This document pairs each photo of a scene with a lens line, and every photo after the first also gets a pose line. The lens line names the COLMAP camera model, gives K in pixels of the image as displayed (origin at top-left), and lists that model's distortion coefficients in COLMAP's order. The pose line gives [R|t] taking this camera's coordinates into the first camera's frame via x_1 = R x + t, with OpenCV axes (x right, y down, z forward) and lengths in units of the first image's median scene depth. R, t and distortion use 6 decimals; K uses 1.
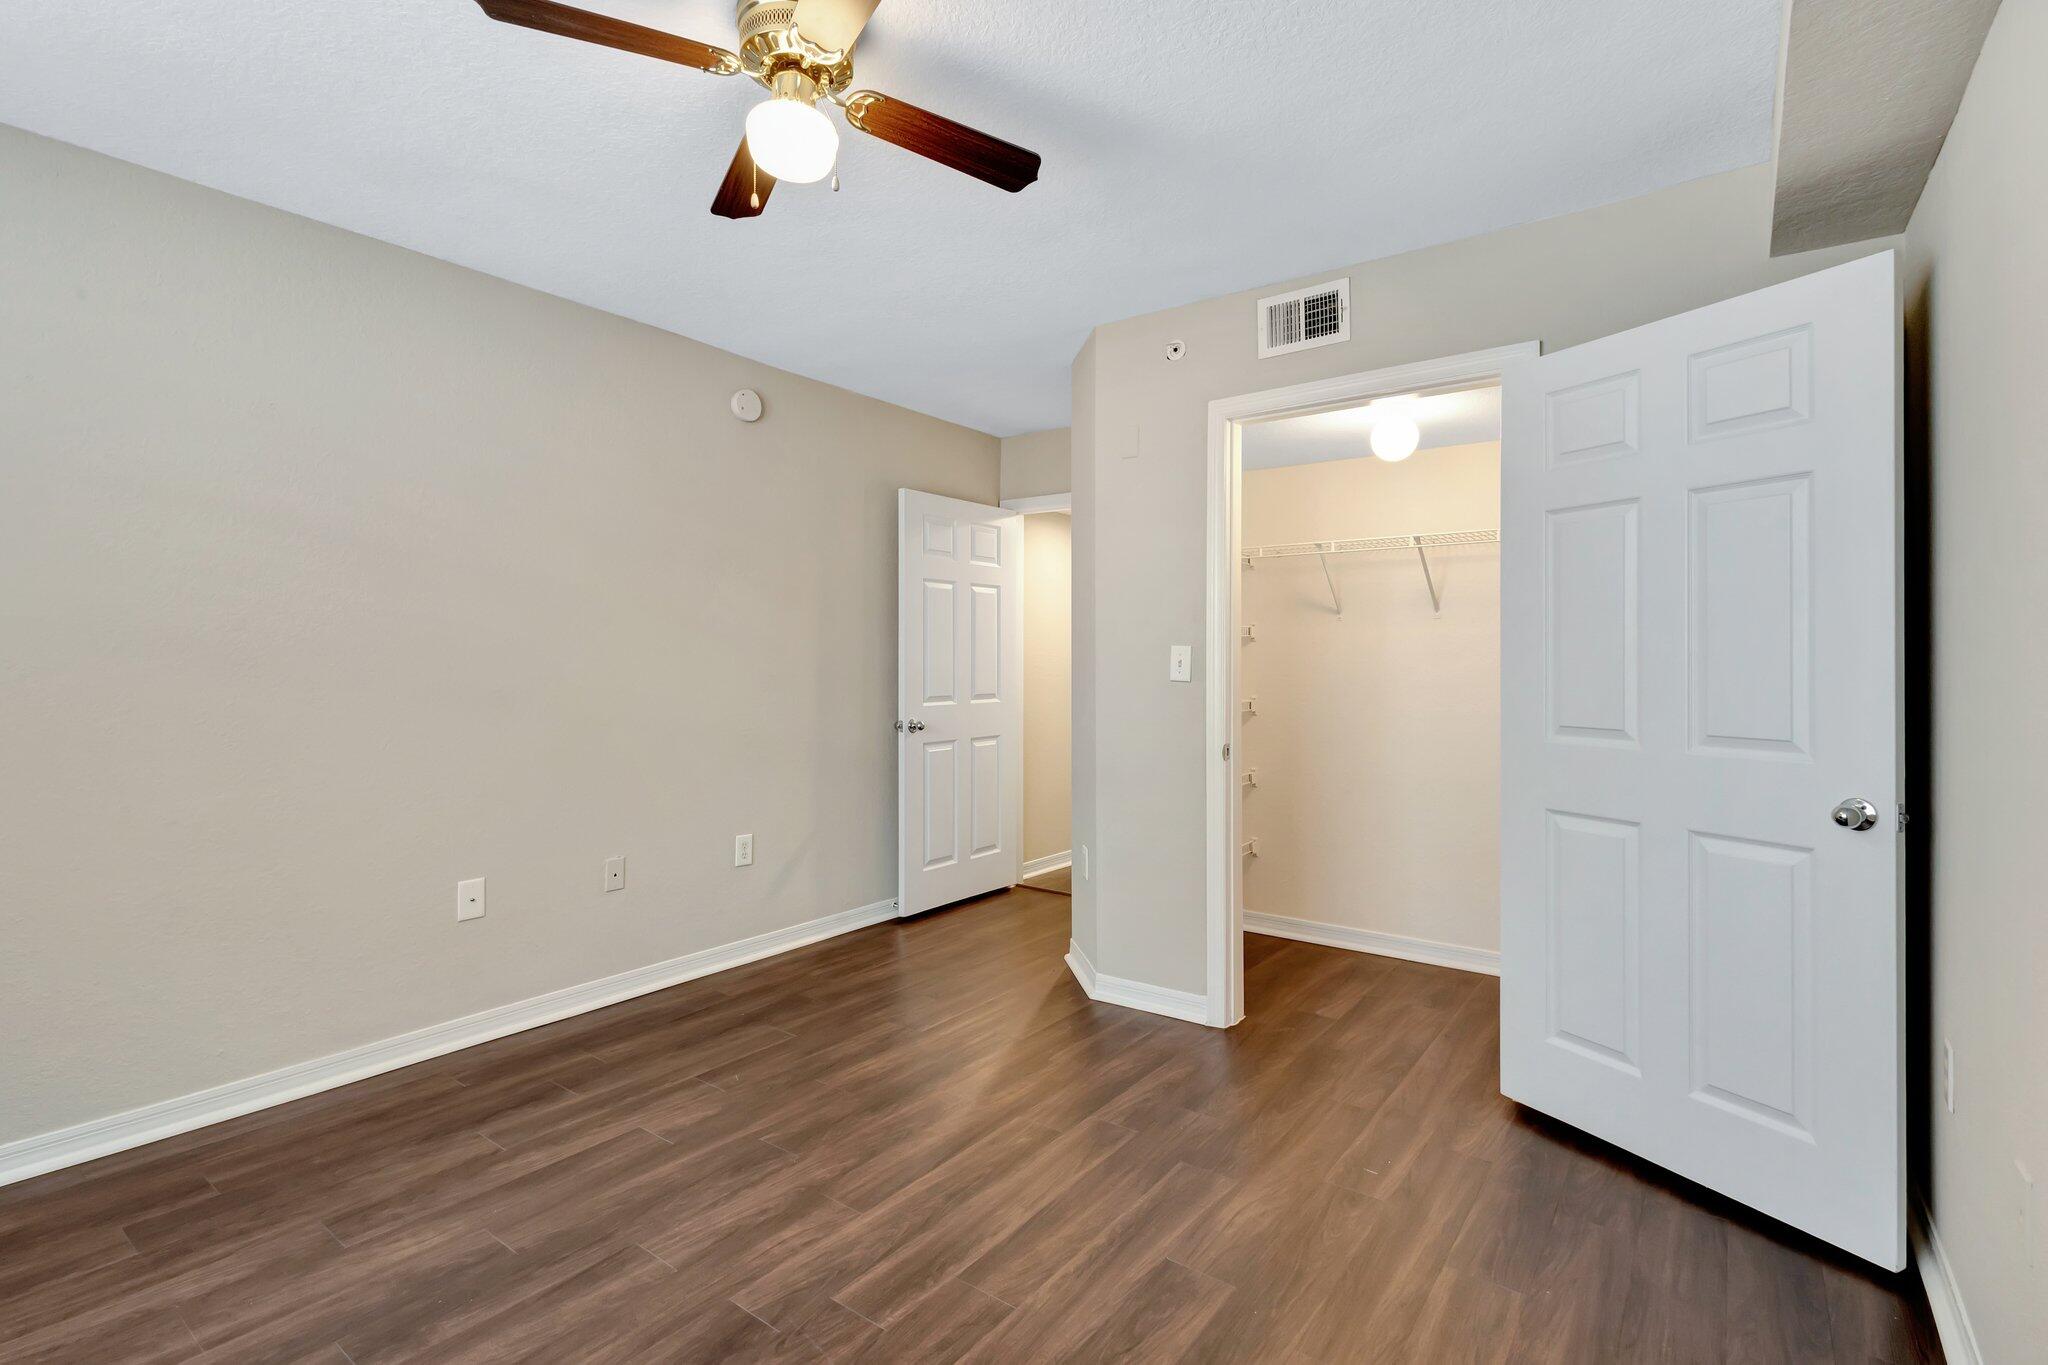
lens RADIAL K [[944.8, 0, 1026.4], [0, 944.8, 659.0], [0, 0, 1]] dist [0.005404, -0.000164]
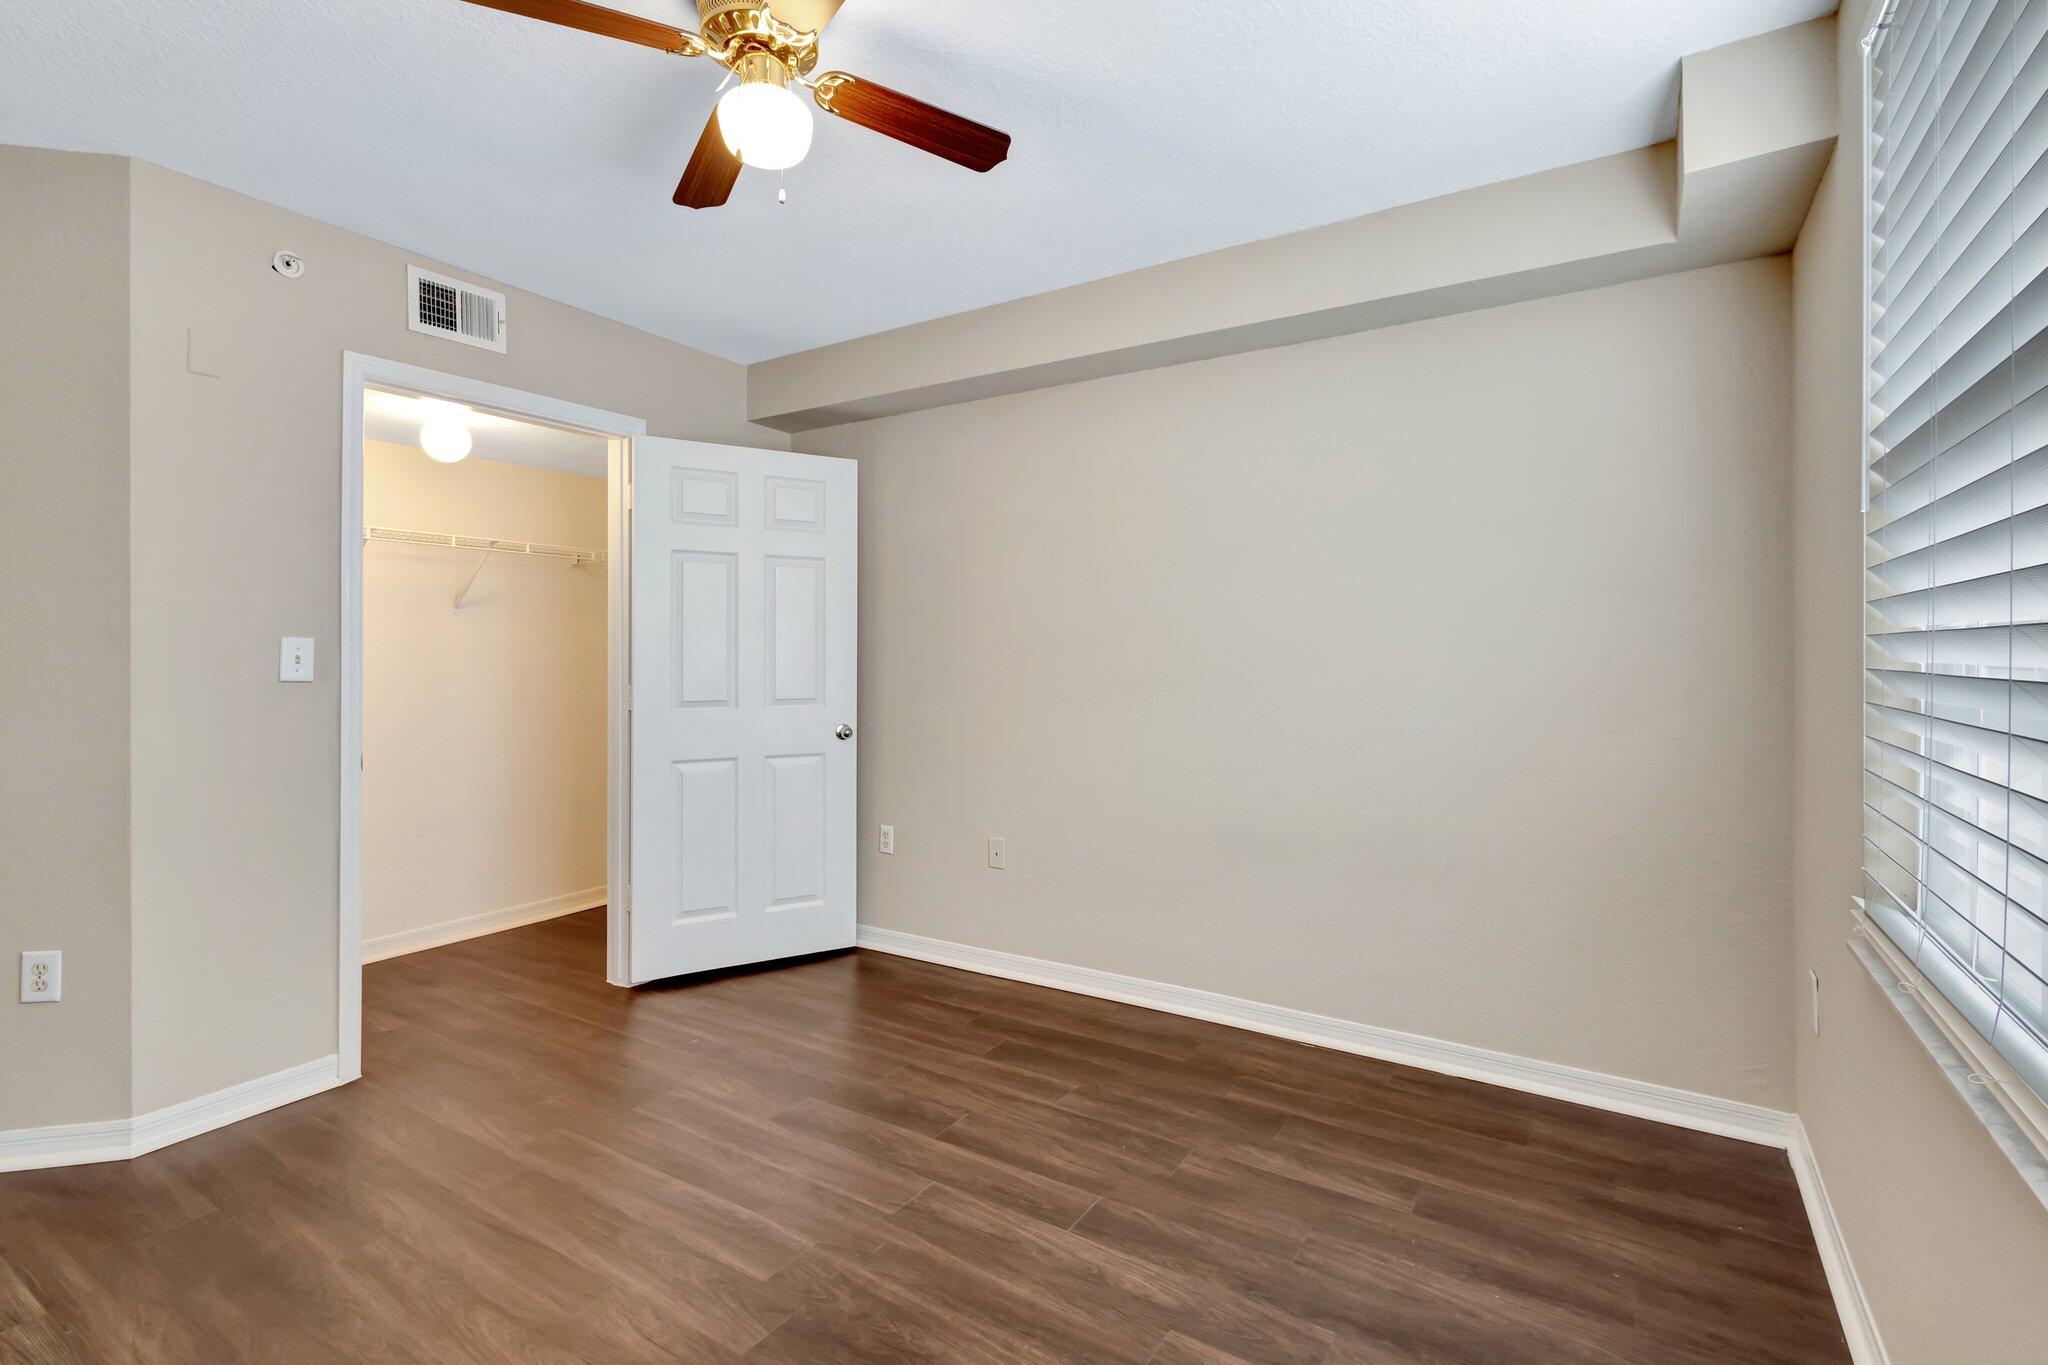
lens RADIAL K [[944.8, 0, 1026.4], [0, 944.8, 659.0], [0, 0, 1]] dist [0.005404, -0.000164]
pose [[-0.077936, 0.001916, 0.996957, -0.760205], [-0.001003, 0.999997, -0.002000, 0.006907], [-0.996958, -0.001156, -0.077934, 0.491306]]
